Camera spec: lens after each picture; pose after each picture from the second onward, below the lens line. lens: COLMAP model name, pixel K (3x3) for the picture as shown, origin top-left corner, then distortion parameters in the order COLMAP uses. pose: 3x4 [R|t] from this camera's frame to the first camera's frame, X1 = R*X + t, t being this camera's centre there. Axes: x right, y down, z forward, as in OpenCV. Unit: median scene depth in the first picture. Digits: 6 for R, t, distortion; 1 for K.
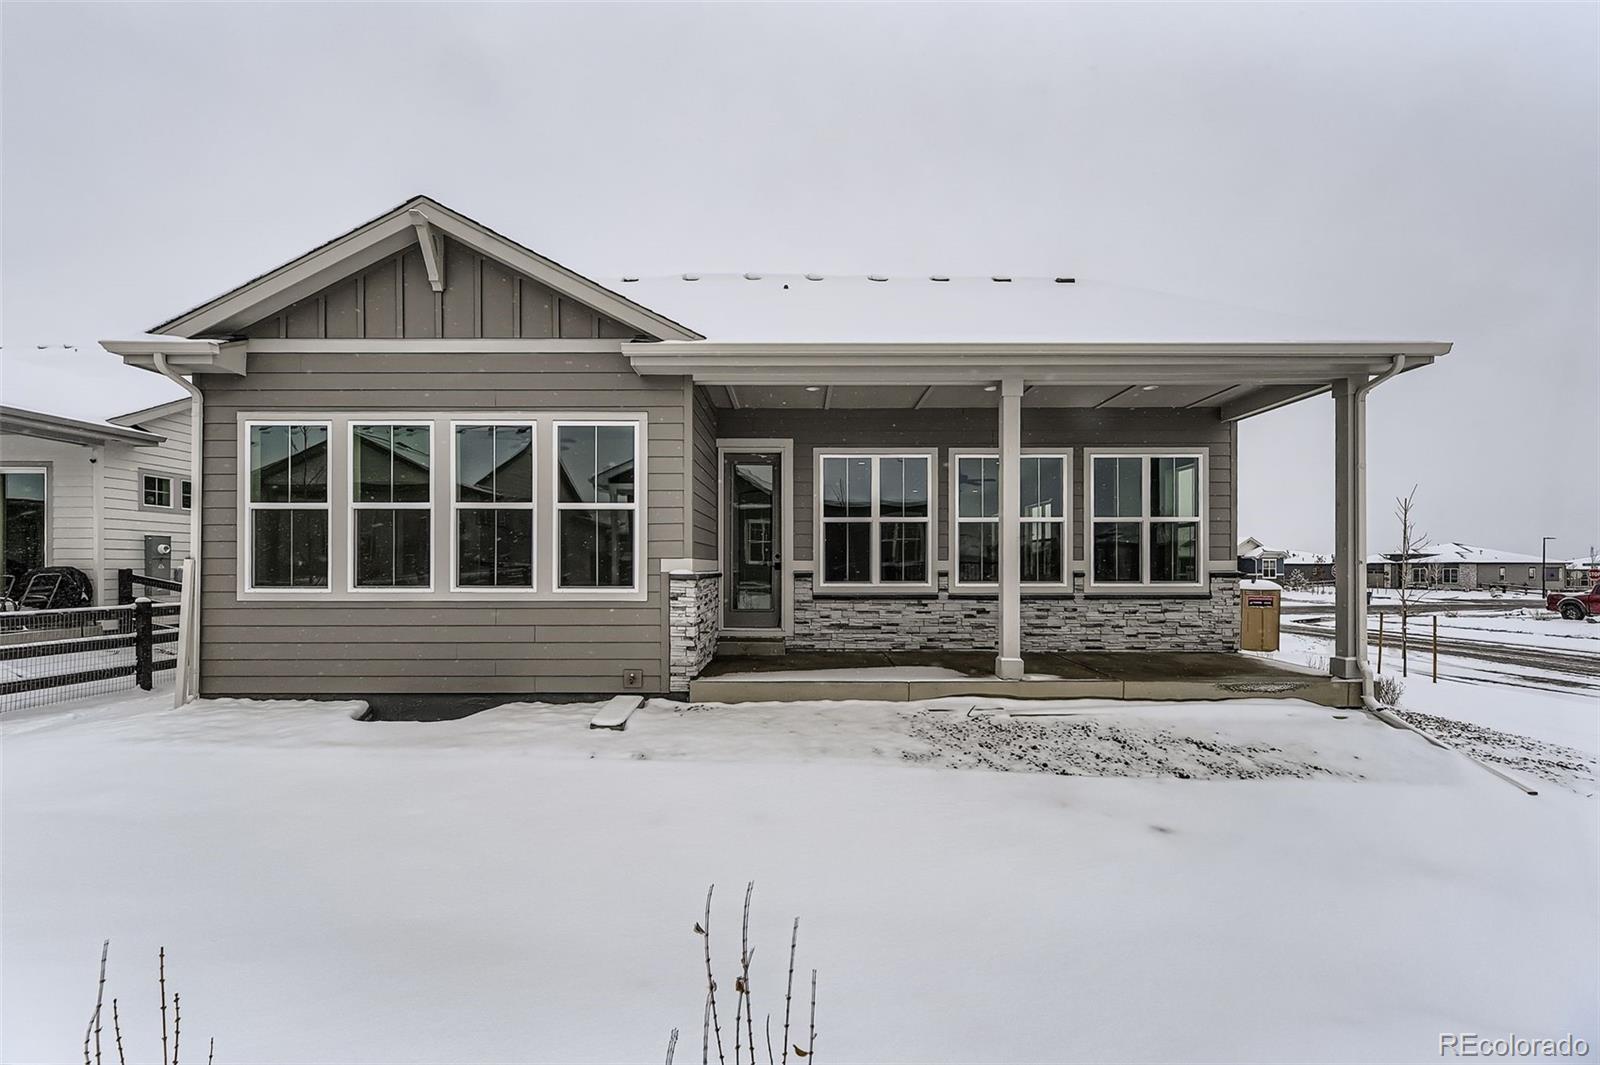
lens RADIAL K [[655.8, 0, 800.7], [0, 655.8, 540.5], [0, 0, 1]] dist [0.011665, -0.002468]
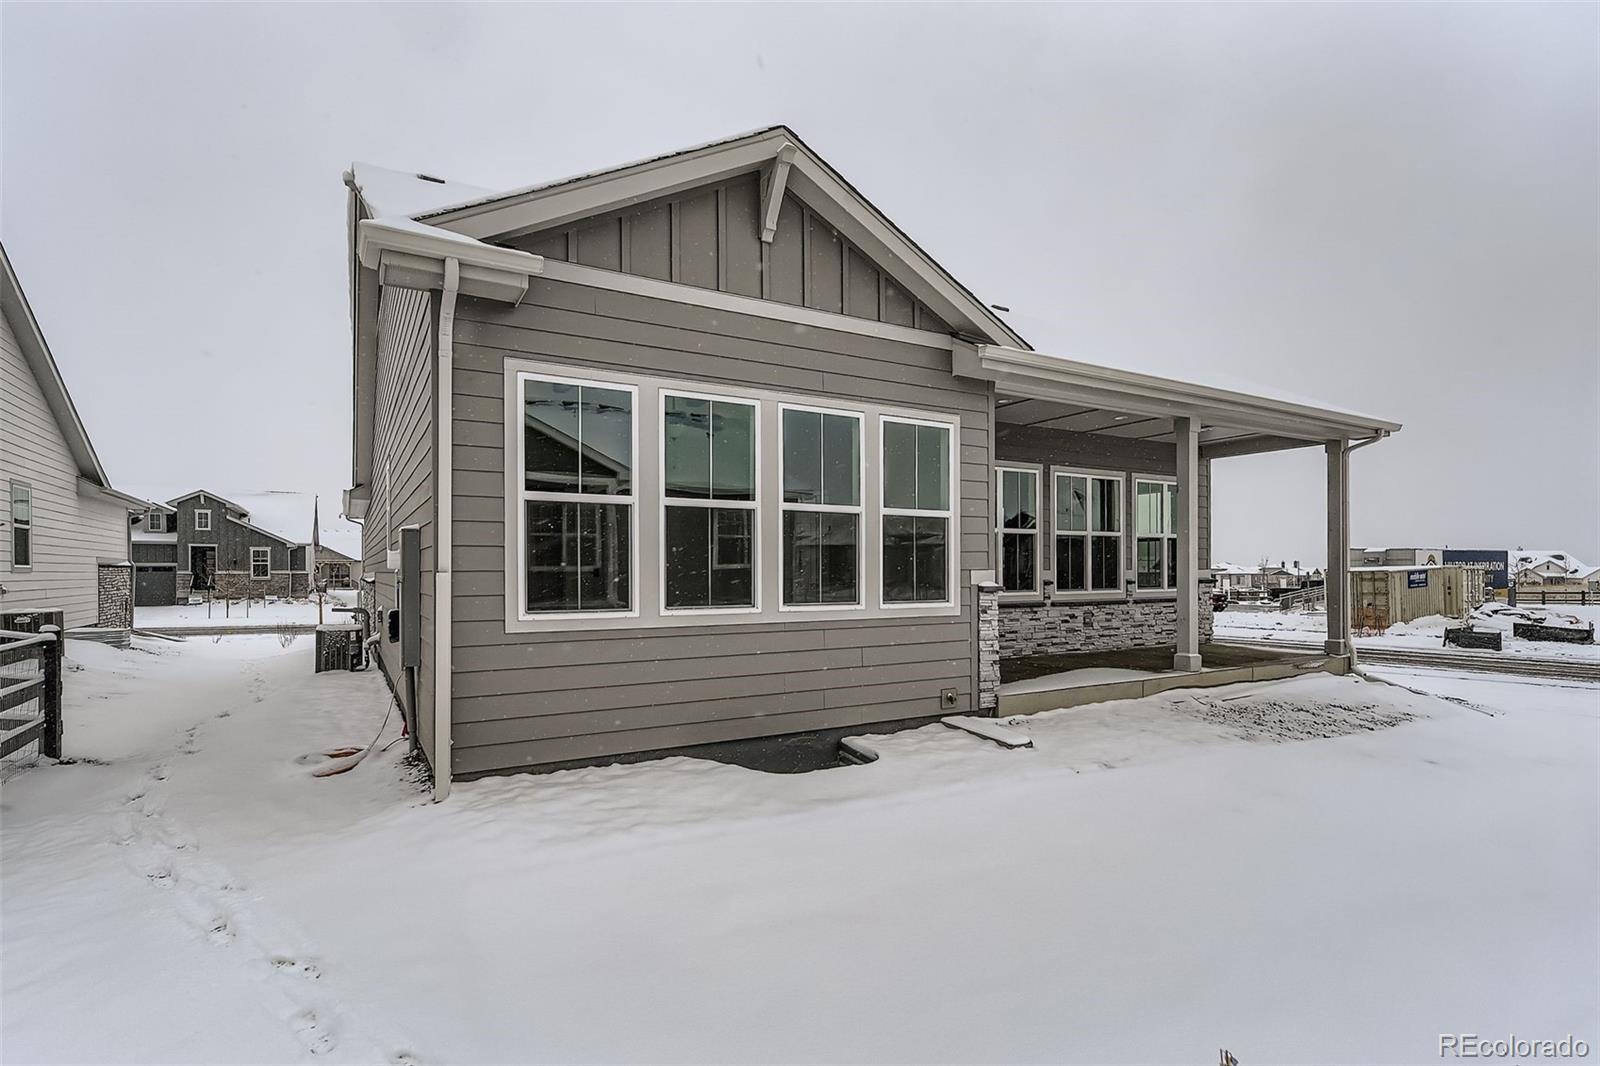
lens RADIAL K [[769.6, 0, 799.7], [0, 769.6, 541.8], [0, 0, 1]] dist [0.013686, -0.000161]
pose [[0.865725, 0.015875, 0.500268, -0.983777], [-0.016357, 0.999860, -0.003422, -0.005726], [-0.500252, -0.005220, 0.865864, 0.154669]]
